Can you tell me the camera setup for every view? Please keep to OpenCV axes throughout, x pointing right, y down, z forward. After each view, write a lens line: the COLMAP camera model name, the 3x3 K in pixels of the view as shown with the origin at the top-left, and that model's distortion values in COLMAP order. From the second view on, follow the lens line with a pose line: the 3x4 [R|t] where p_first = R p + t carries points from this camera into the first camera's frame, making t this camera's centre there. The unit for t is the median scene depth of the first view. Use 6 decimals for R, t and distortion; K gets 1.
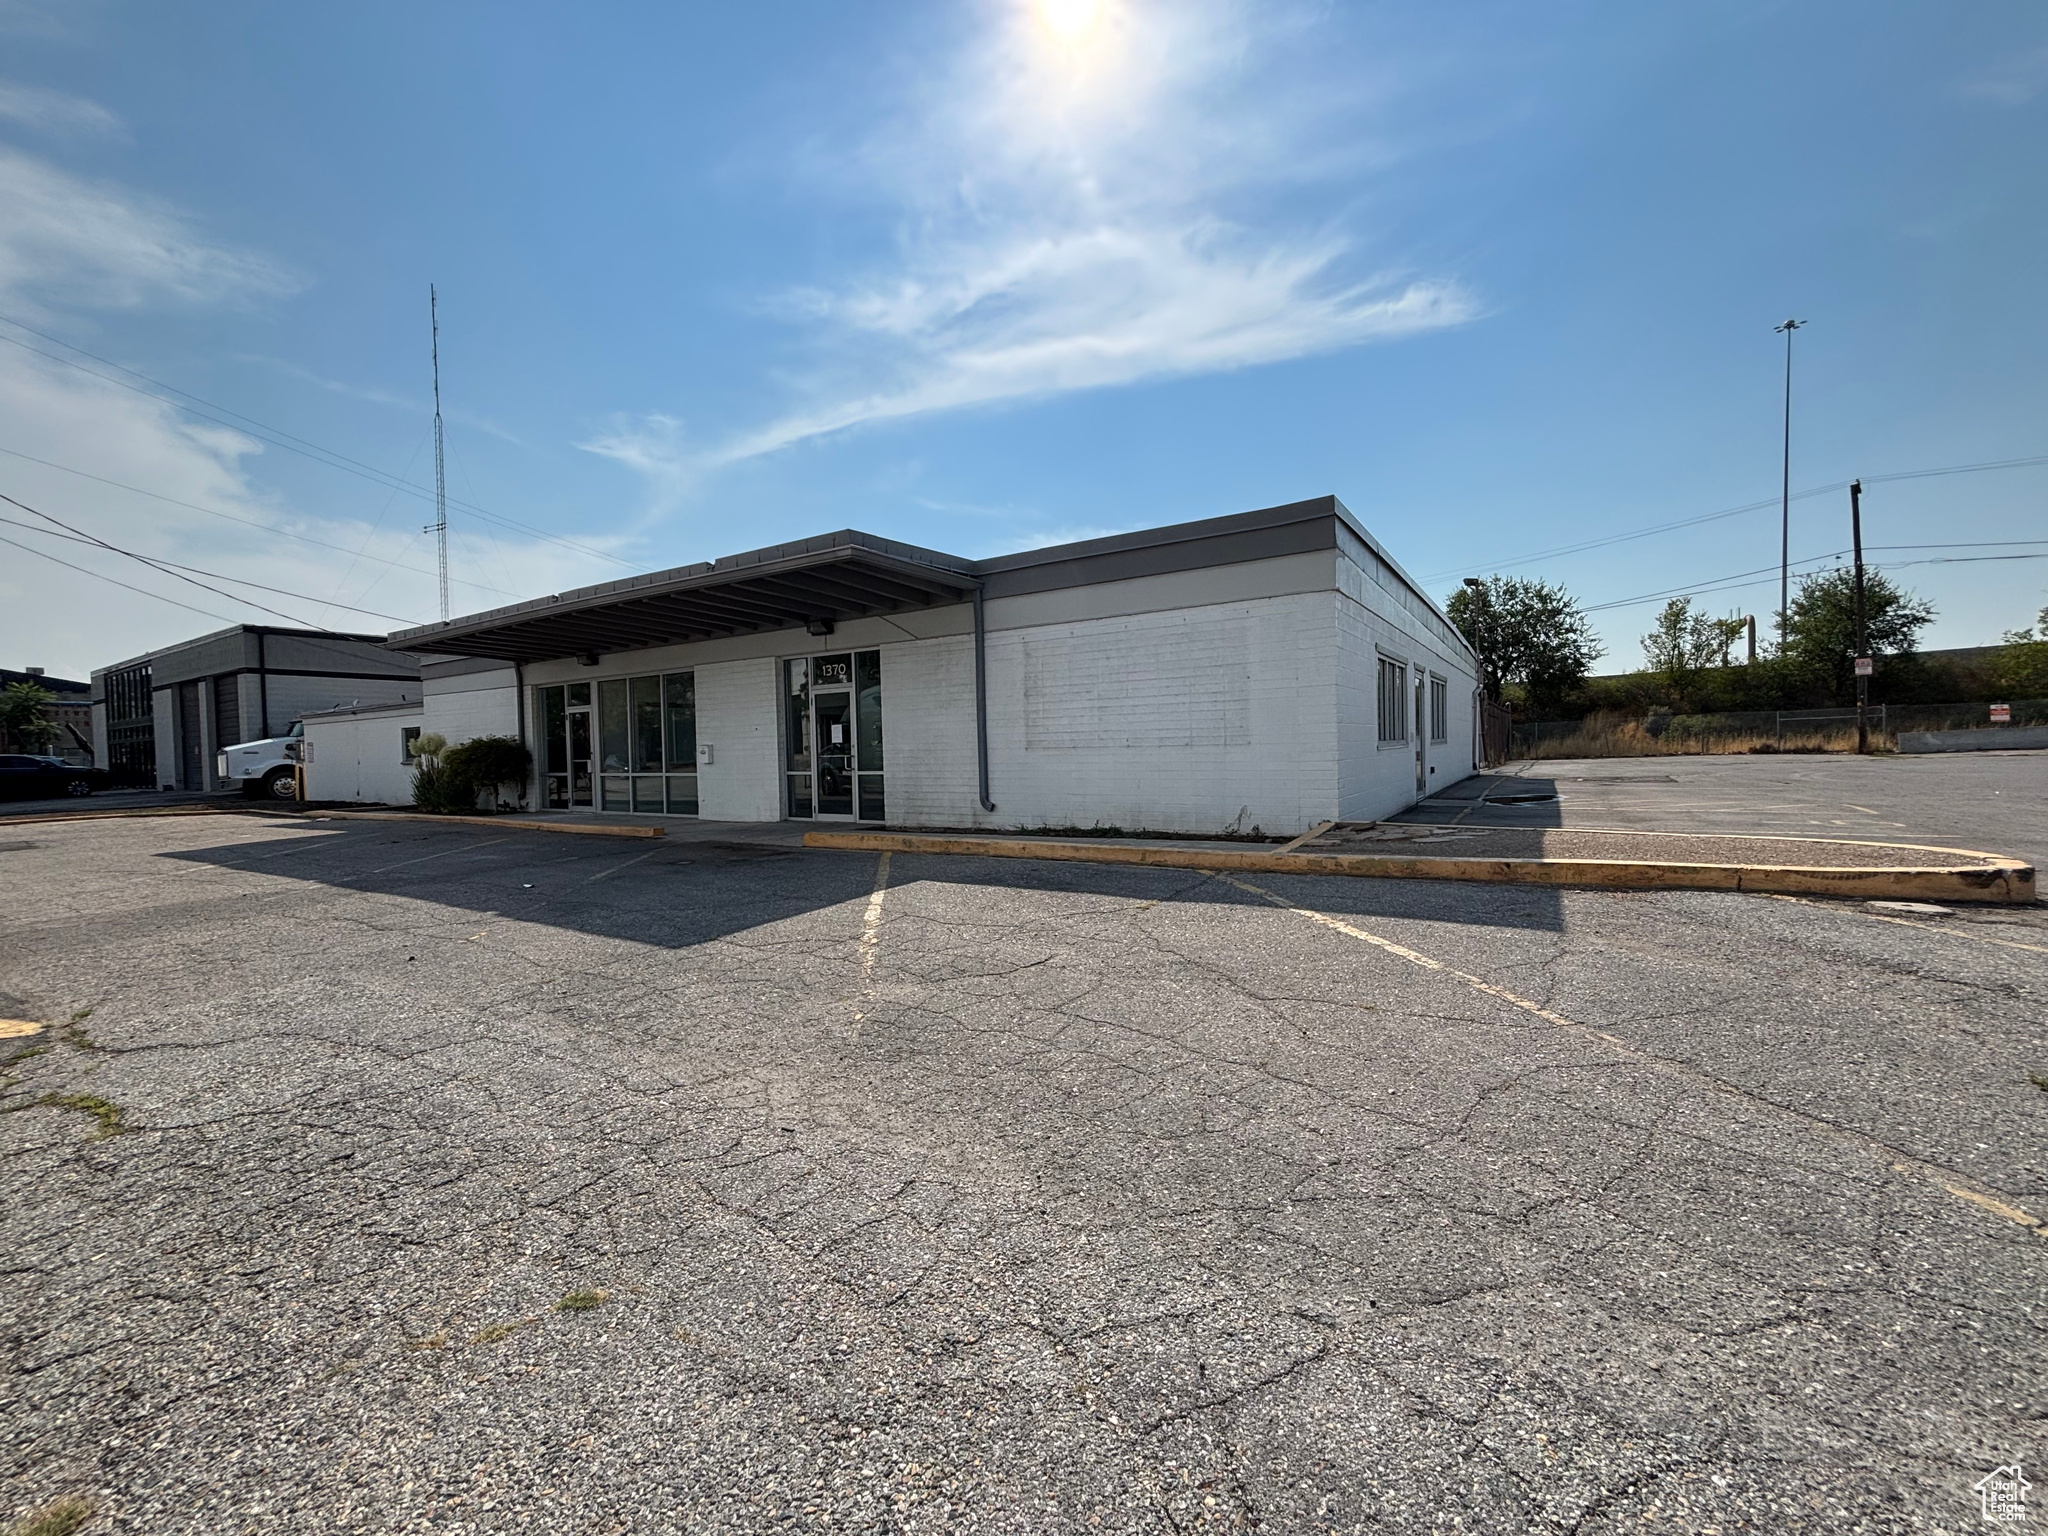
lens RADIAL K [[822.1, 0, 1019.1], [0, 822.1, 769.4], [0, 0, 1]] dist [-0.011252, 0.003187]
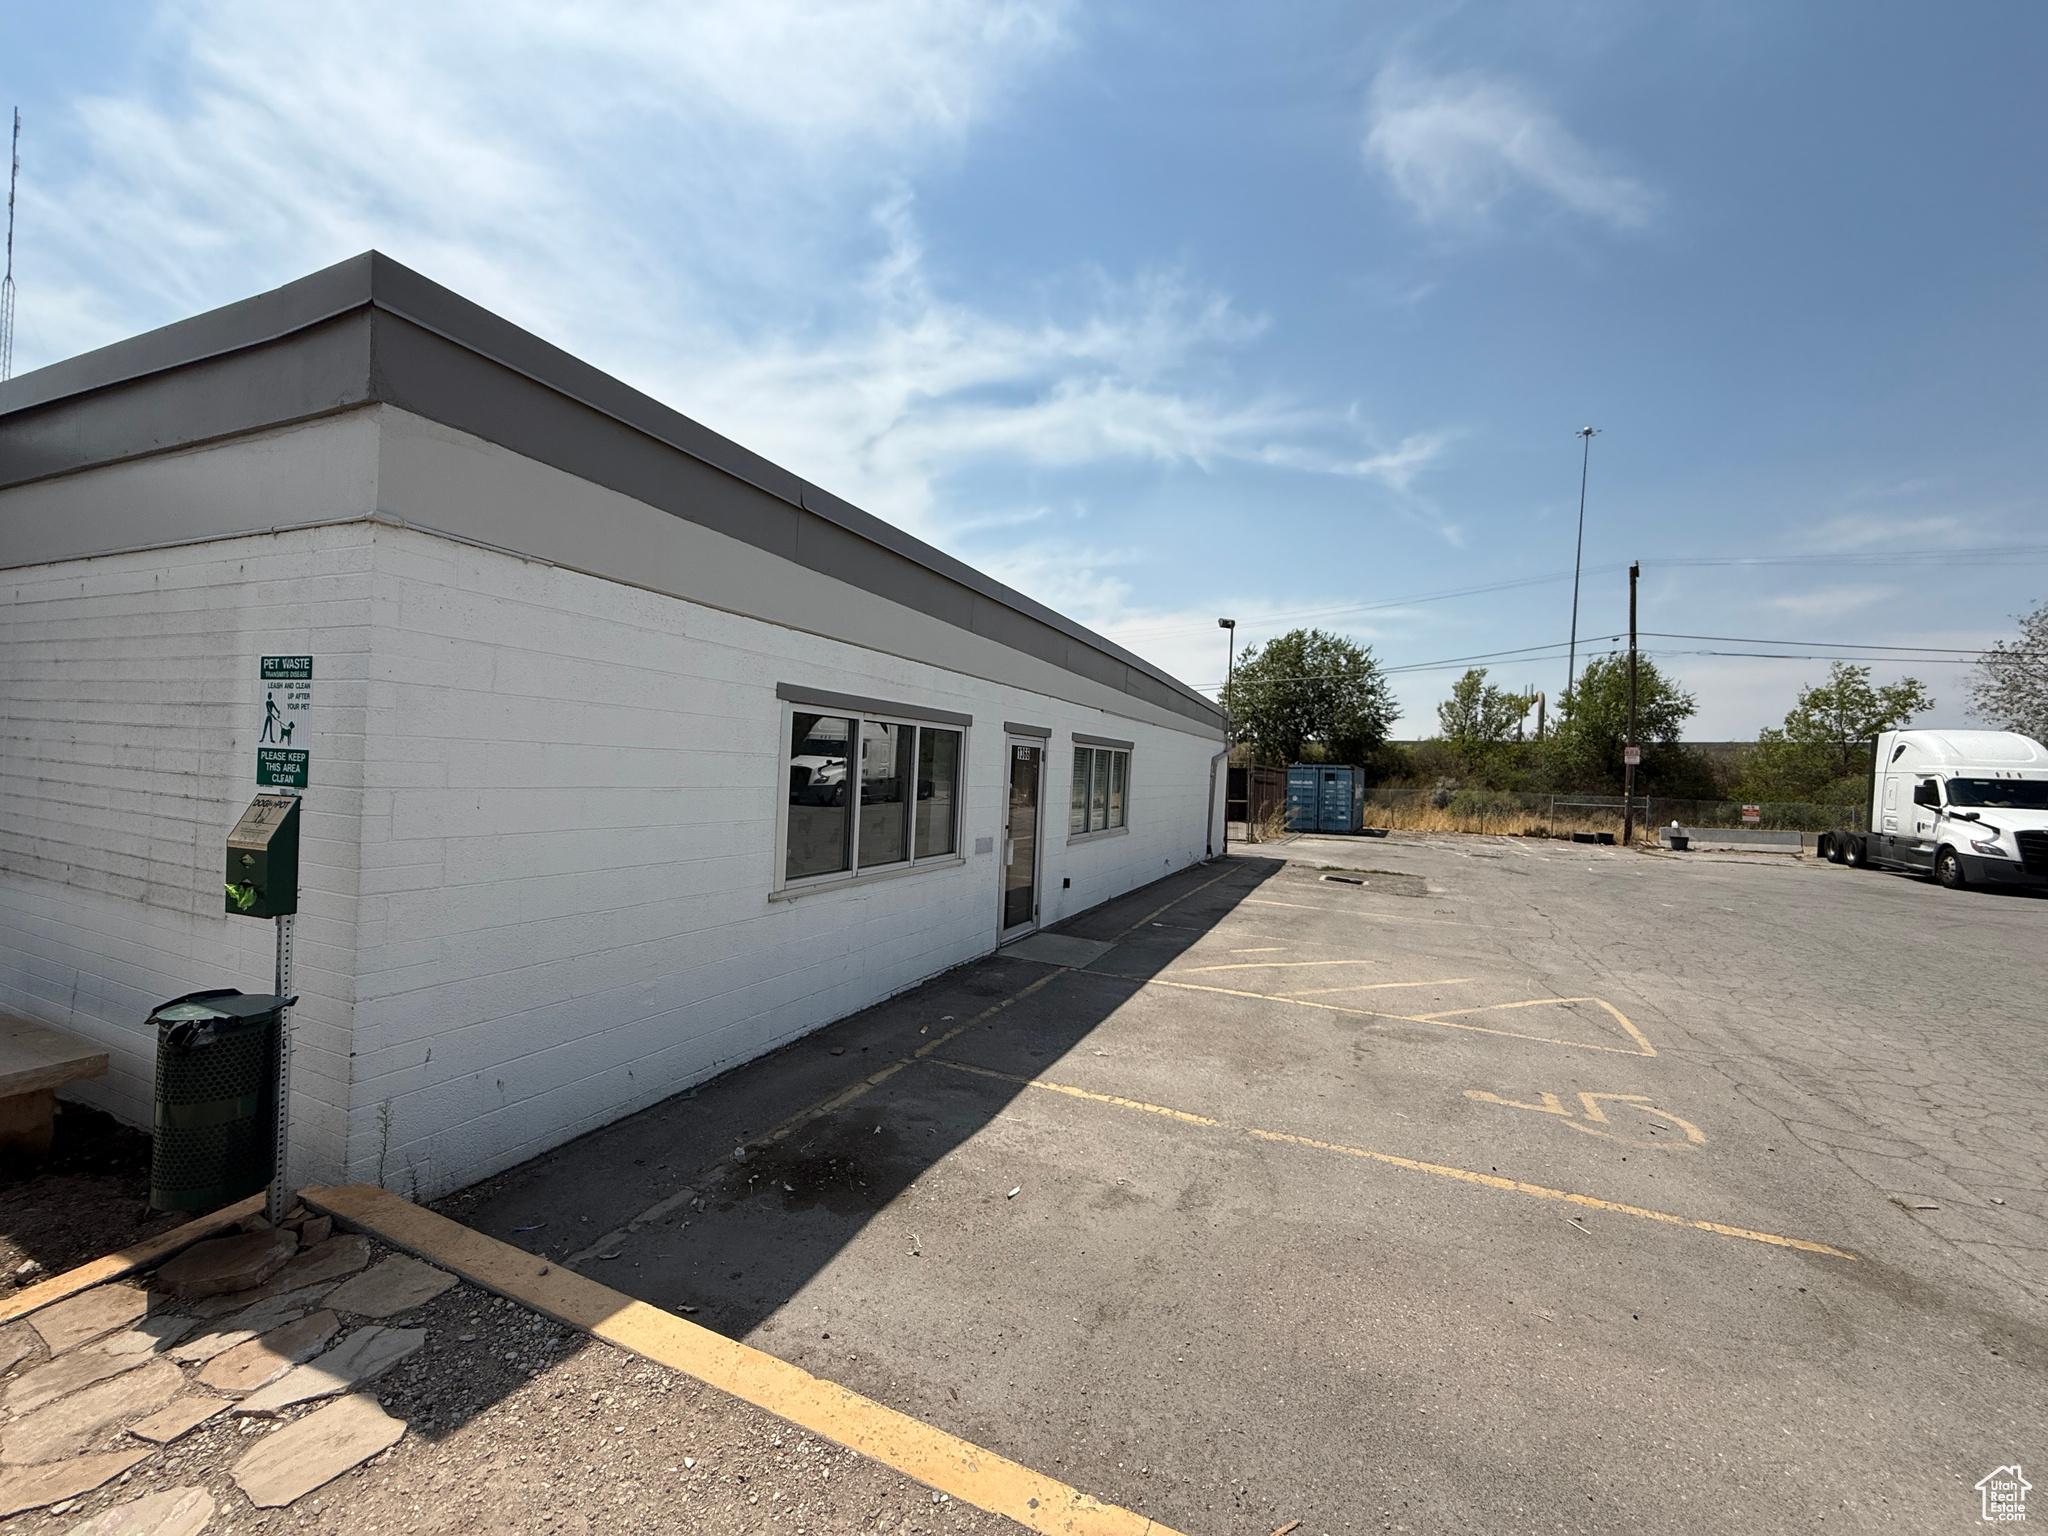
lens RADIAL K [[814.8, 0, 1027.7], [0, 814.8, 772.9], [0, 0, 1]] dist [-0.007351, 0.000038]
pose [[0.983987, 0.069431, 0.164159, 0.127596], [-0.066273, 0.997497, -0.024645, -0.024183], [-0.165459, 0.013371, 0.986126, 0.124668]]
